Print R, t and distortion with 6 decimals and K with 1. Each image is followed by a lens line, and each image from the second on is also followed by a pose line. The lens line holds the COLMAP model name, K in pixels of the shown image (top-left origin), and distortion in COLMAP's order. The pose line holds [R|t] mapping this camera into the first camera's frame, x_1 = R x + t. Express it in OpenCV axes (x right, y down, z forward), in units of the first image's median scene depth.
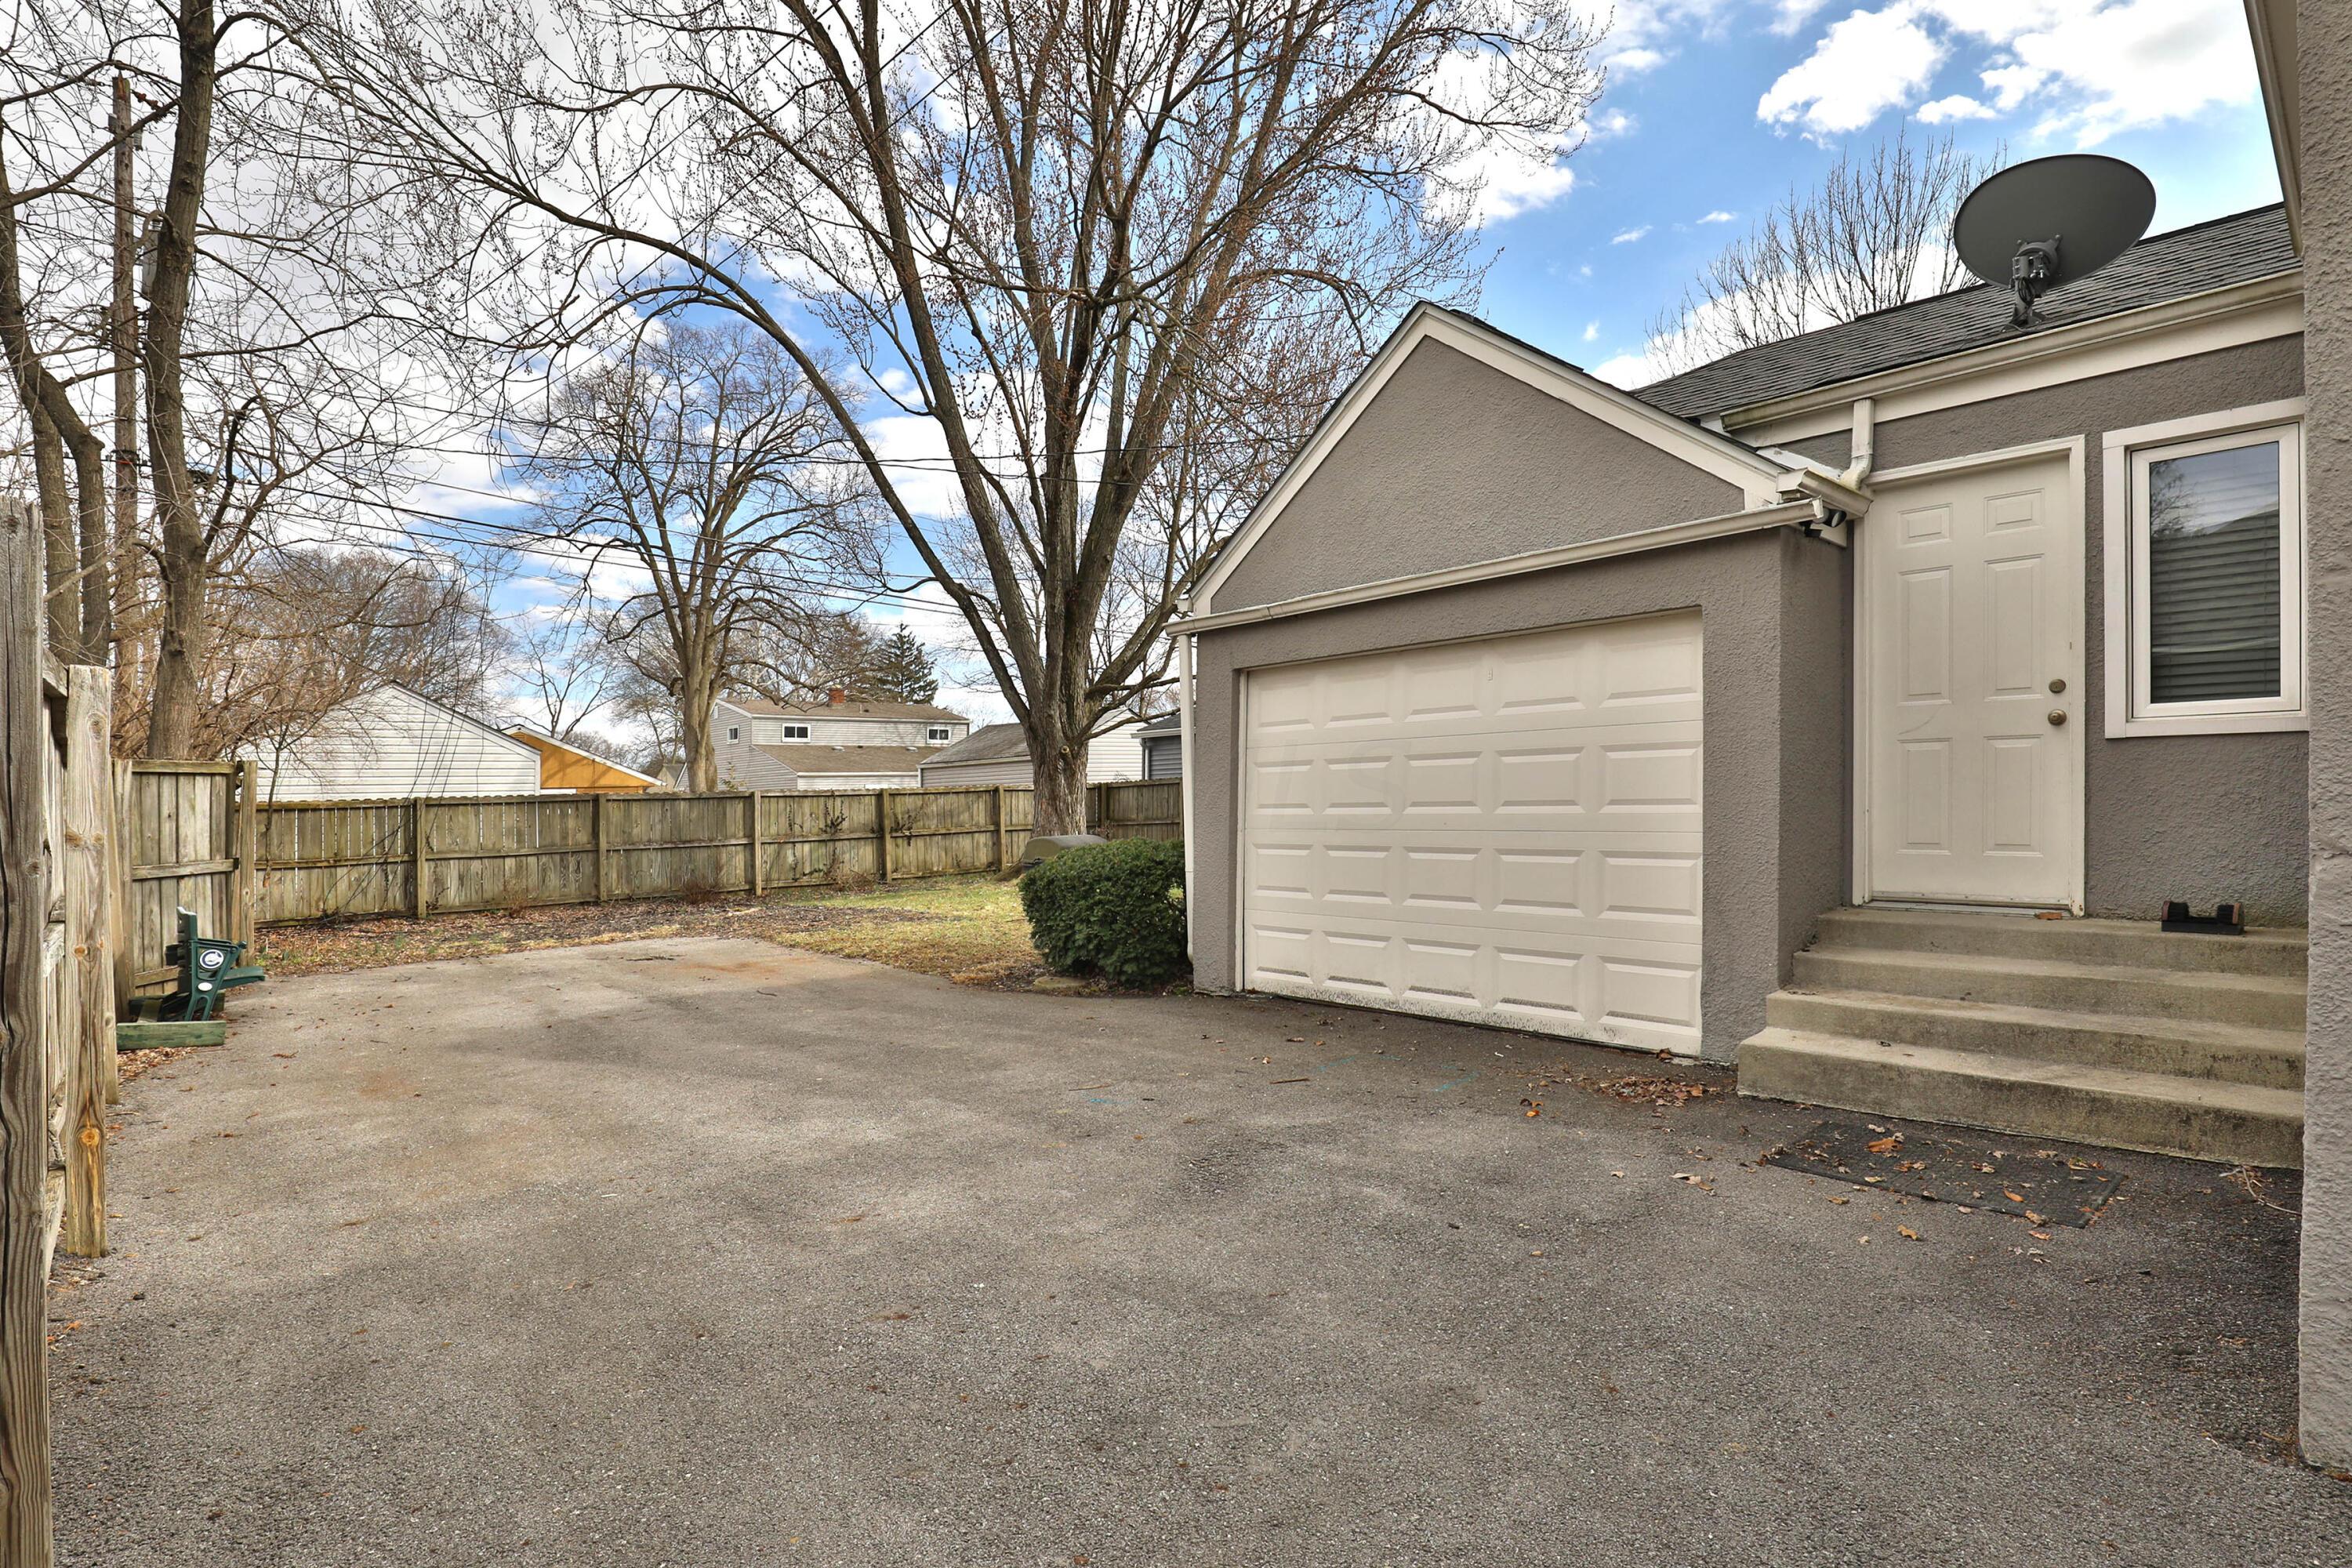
lens RADIAL K [[1157.8, 0, 1181.5], [0, 1157.8, 795.5], [0, 0, 1]] dist [-0.020411, -0.001097]
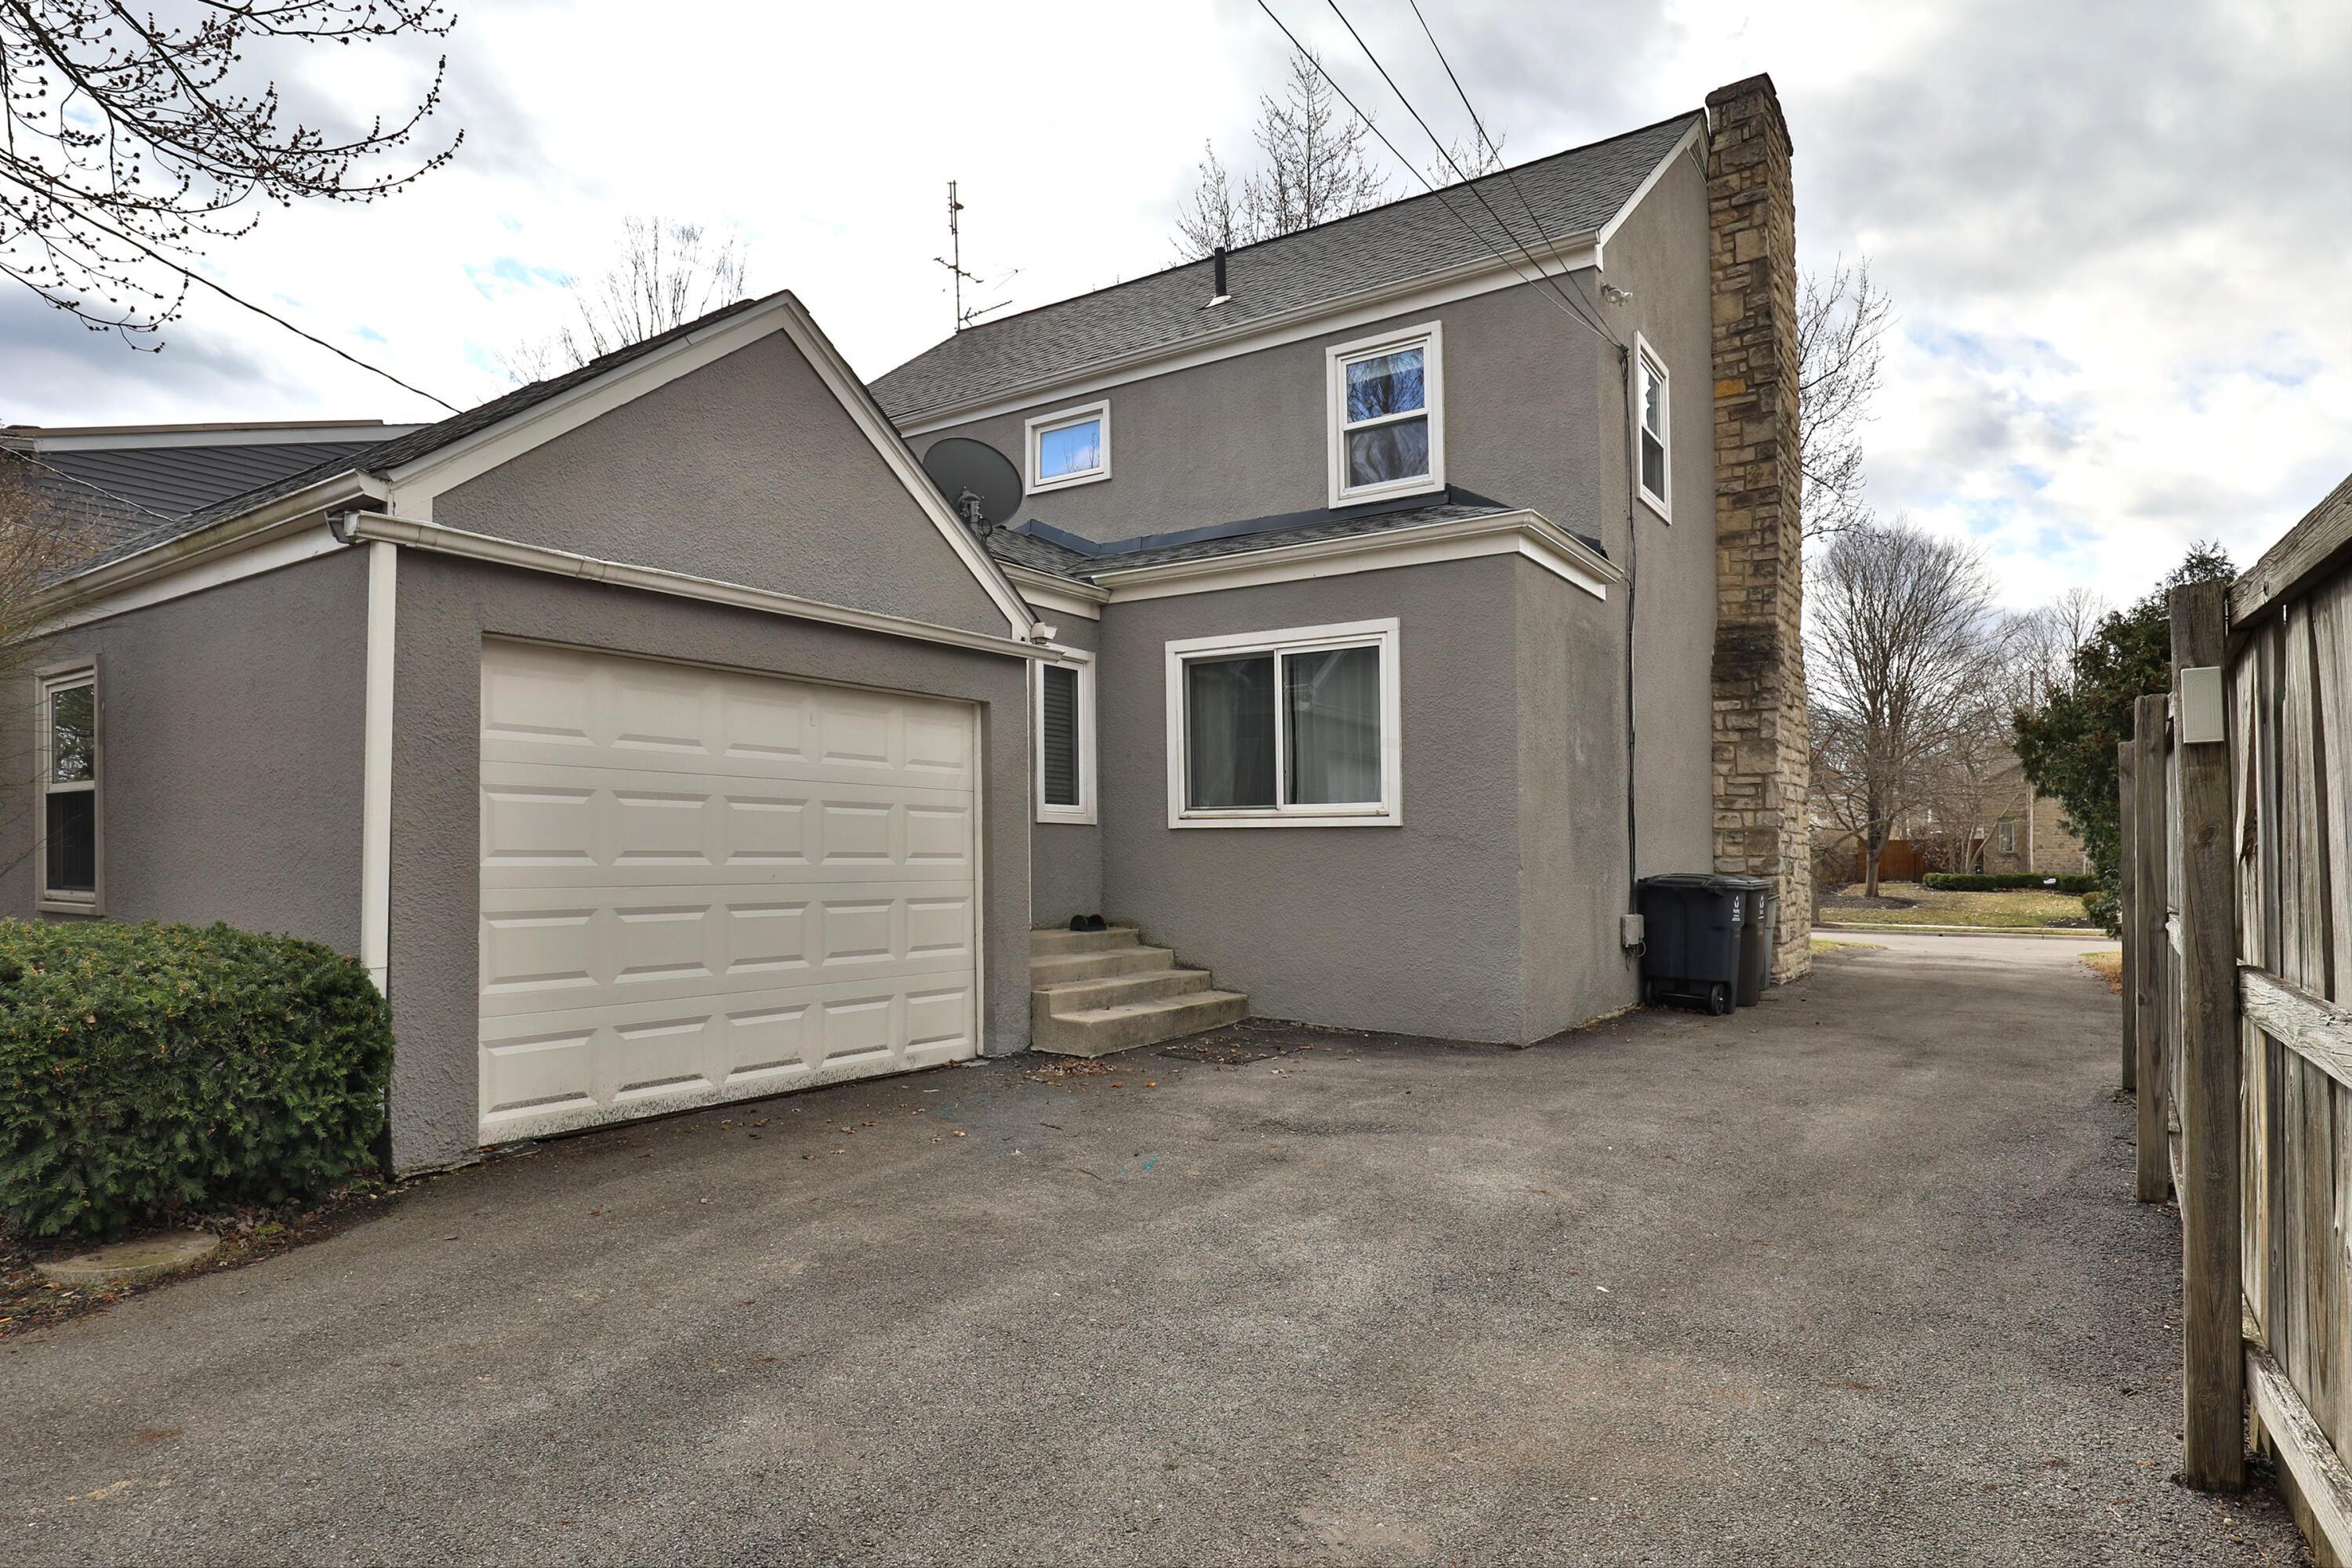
lens RADIAL K [[1271.3, 0, 1199.9], [0, 1271.3, 875.9], [0, 0, 1]] dist [-0.002414, 0.000537]
pose [[-0.232582, 0.008025, 0.972544, -1.081445], [0.000840, 0.999967, -0.008050, 0.043664], [-0.972576, -0.001055, -0.232582, 1.217286]]
